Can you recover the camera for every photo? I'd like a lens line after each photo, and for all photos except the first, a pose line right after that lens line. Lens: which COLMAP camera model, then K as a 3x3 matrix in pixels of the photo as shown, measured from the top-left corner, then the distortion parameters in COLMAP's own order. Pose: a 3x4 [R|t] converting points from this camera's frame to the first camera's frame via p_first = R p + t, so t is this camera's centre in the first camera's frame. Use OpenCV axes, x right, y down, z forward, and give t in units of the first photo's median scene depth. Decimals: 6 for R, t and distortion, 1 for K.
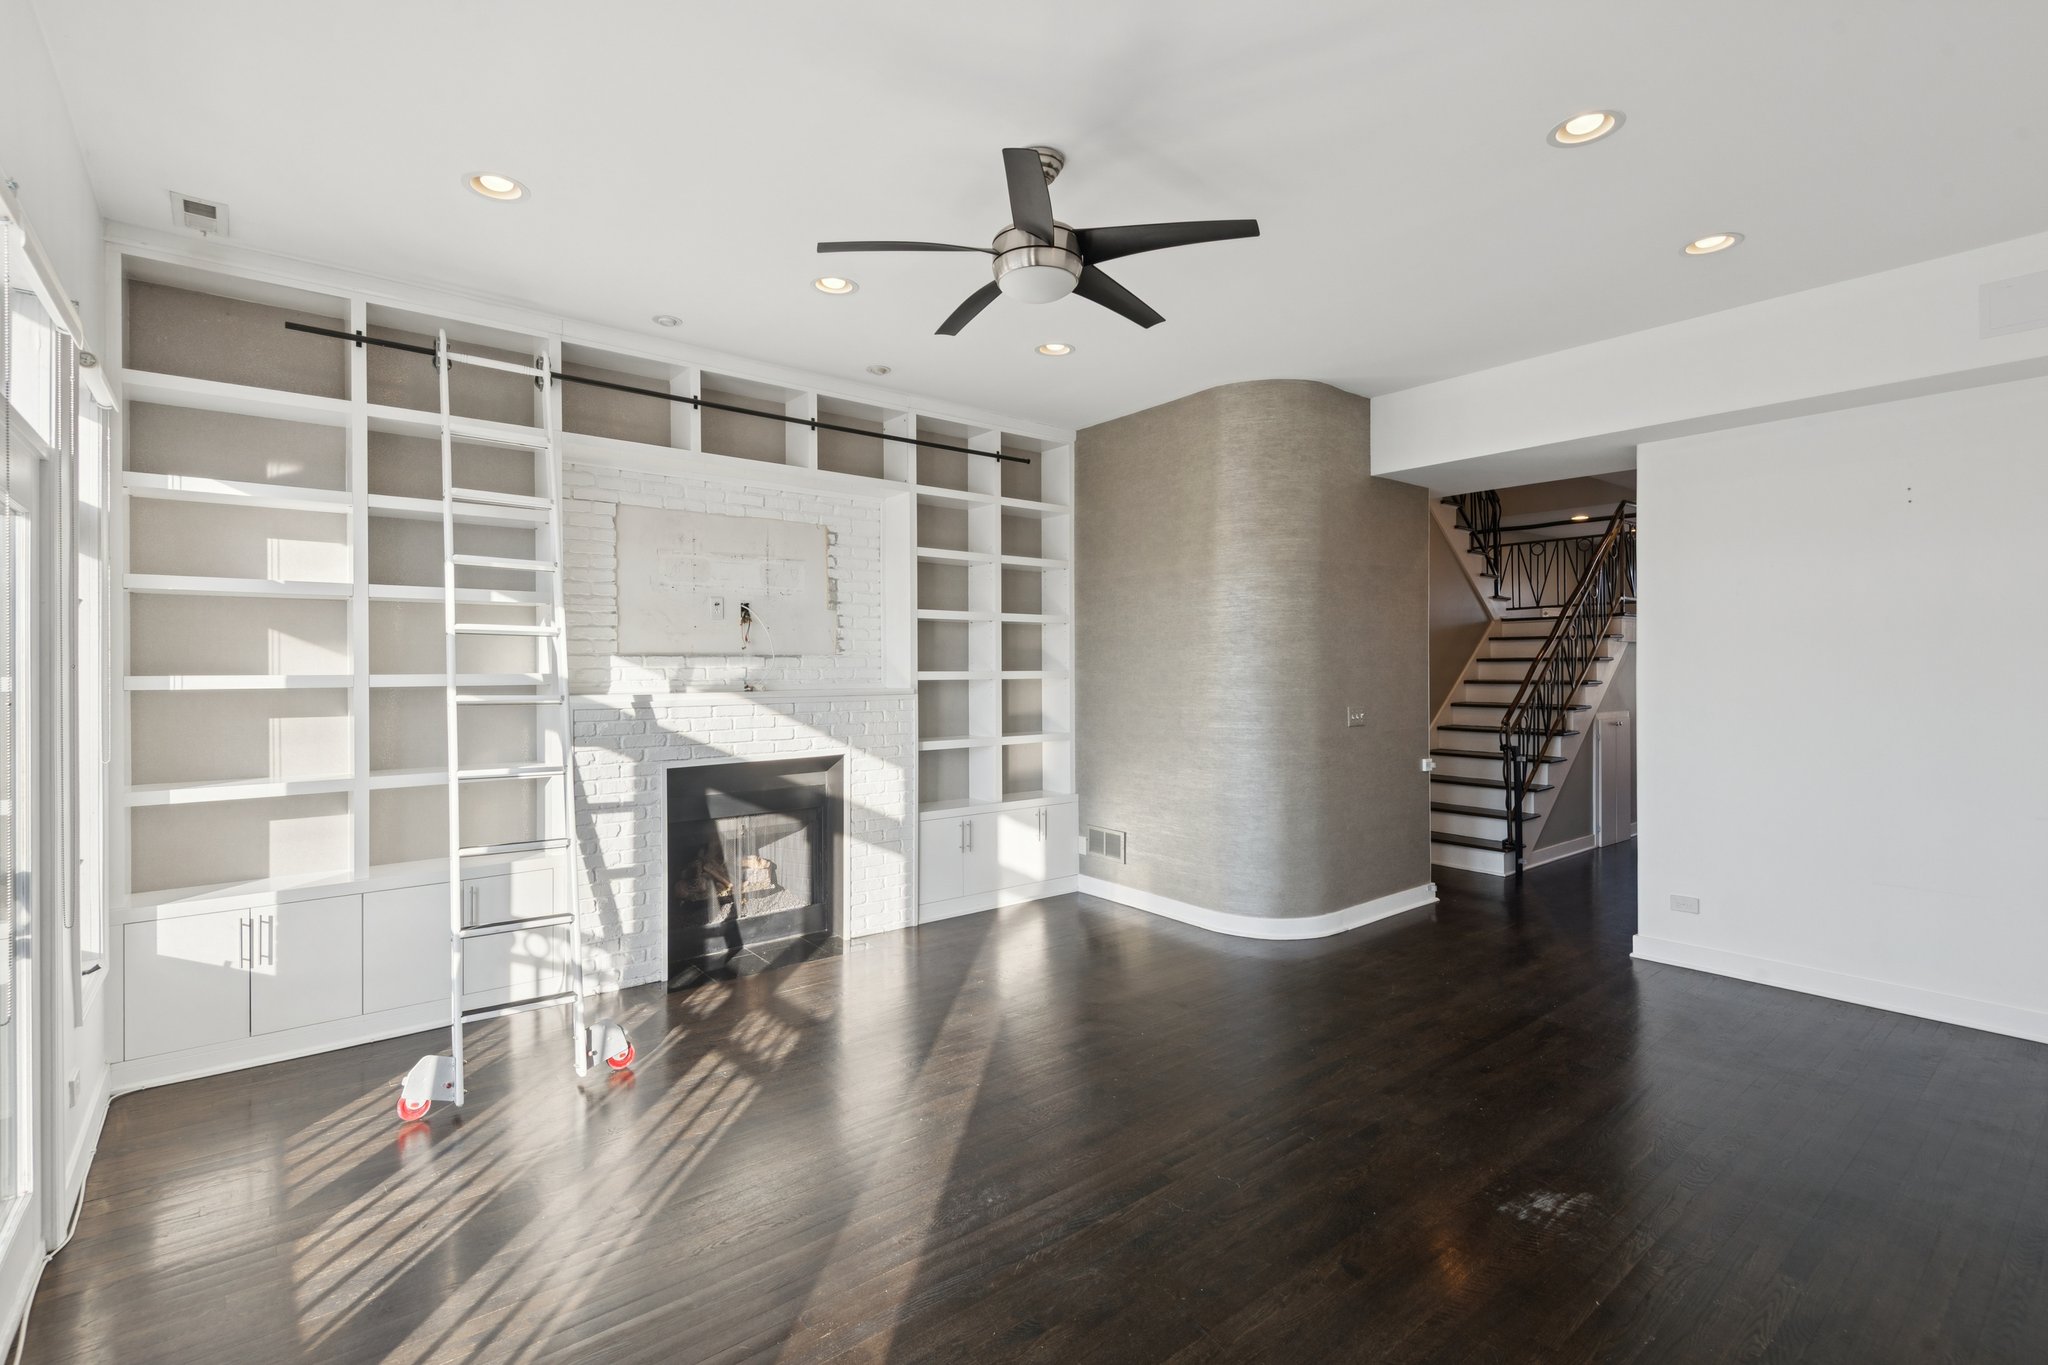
lens RADIAL K [[937.2, 0, 1026.0], [0, 937.2, 668.1], [0, 0, 1]] dist [0.044154, -0.000131]
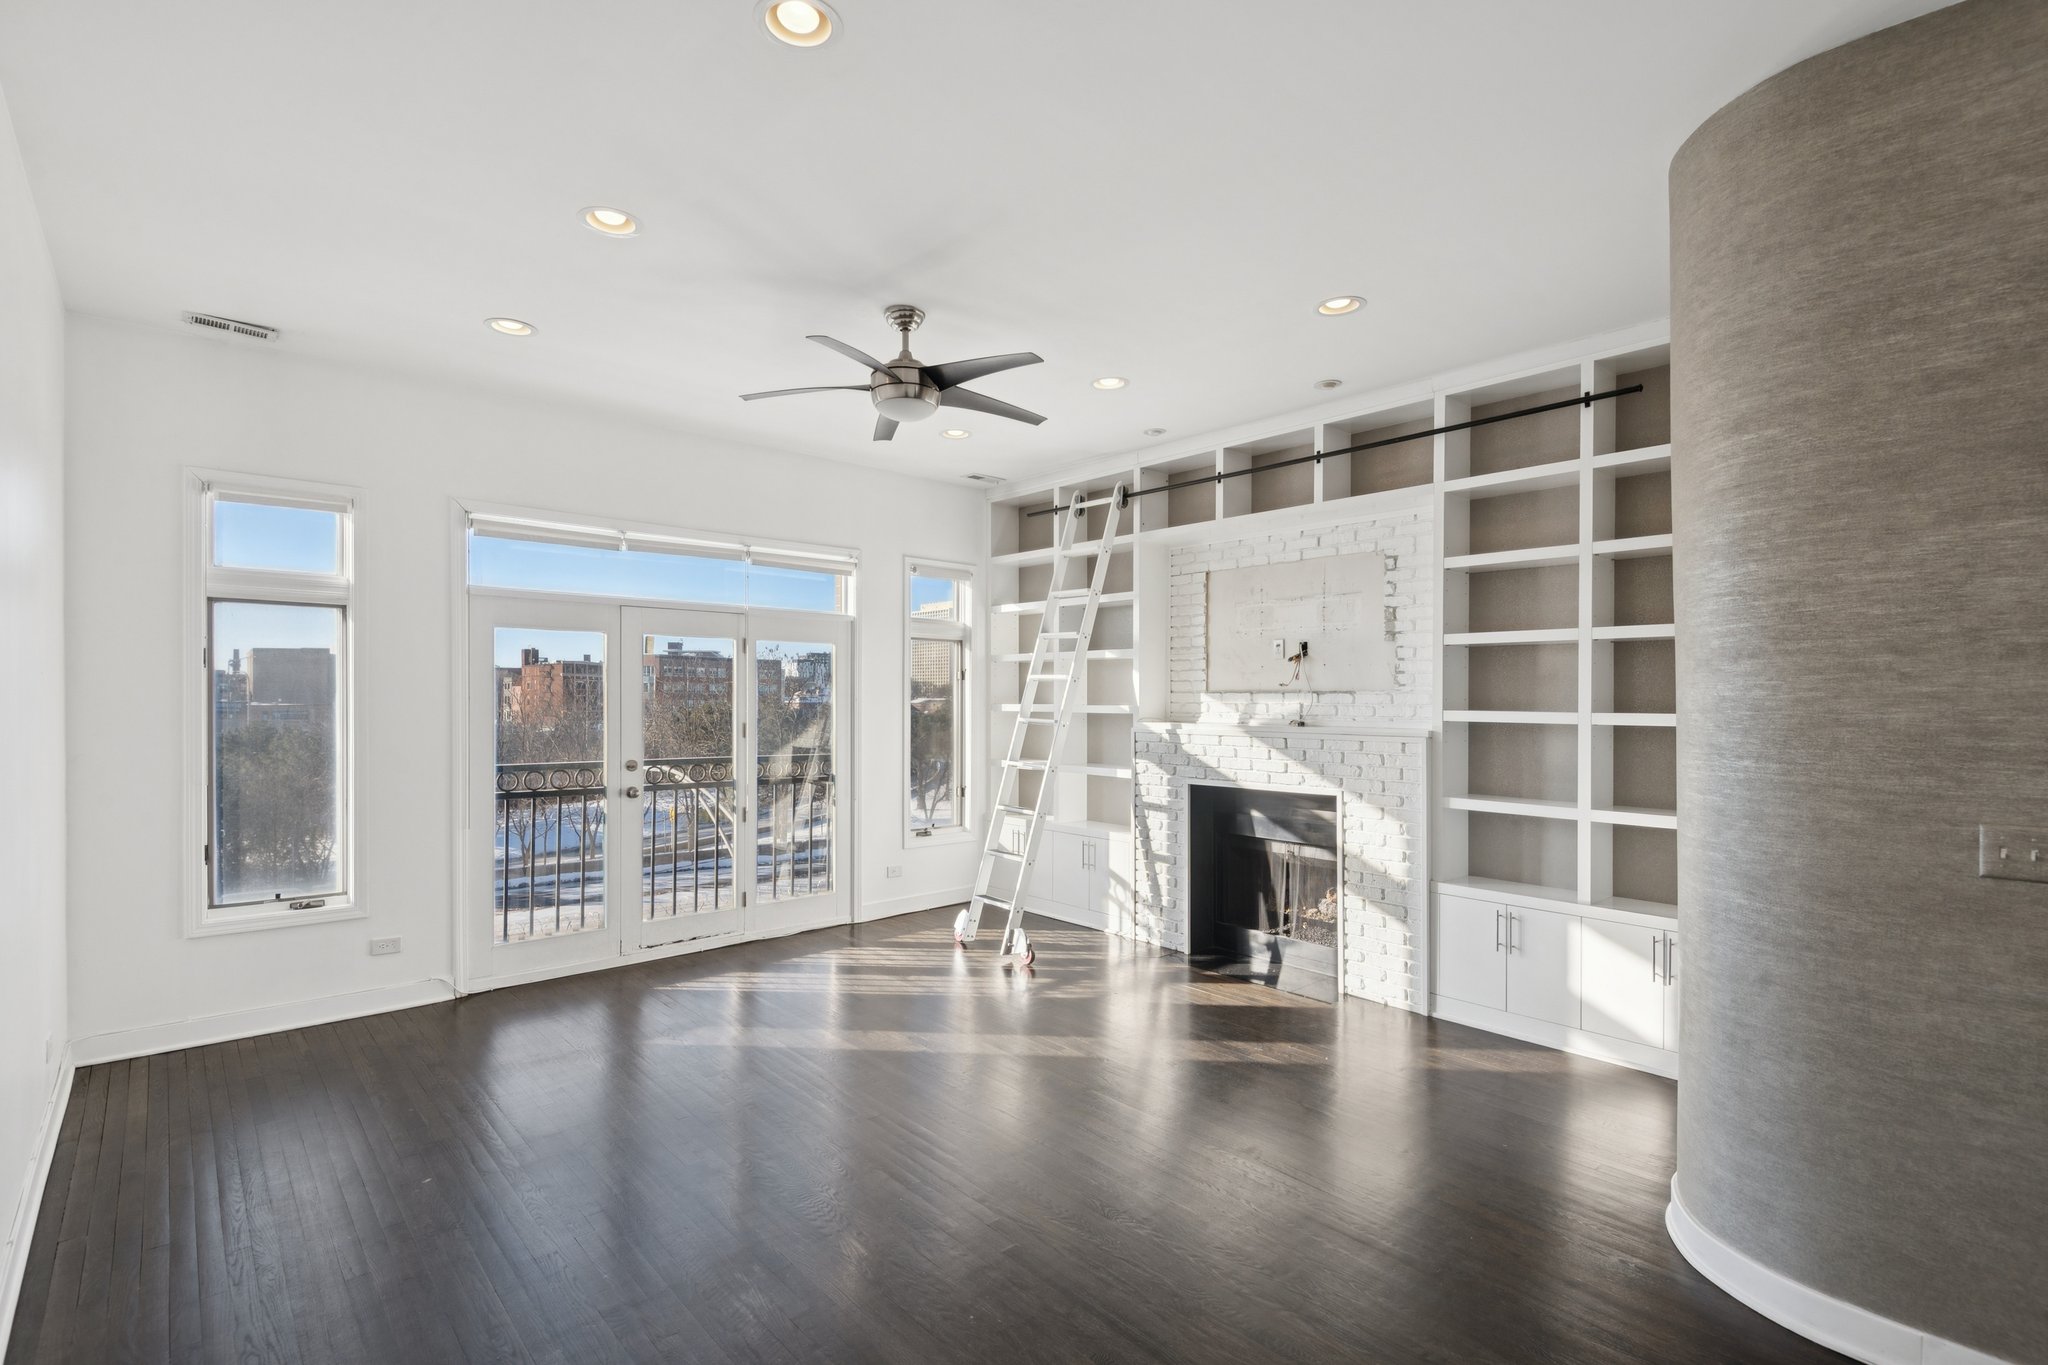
lens RADIAL K [[937.5, 0, 1025.4], [0, 937.5, 701.4], [0, 0, 1]] dist [0.026799, -0.000056]
pose [[0.046217, 0.009032, -0.998891, 0.767272], [-0.005174, 0.999948, 0.008802, -0.010655], [0.998918, 0.004761, 0.046261, 0.666743]]
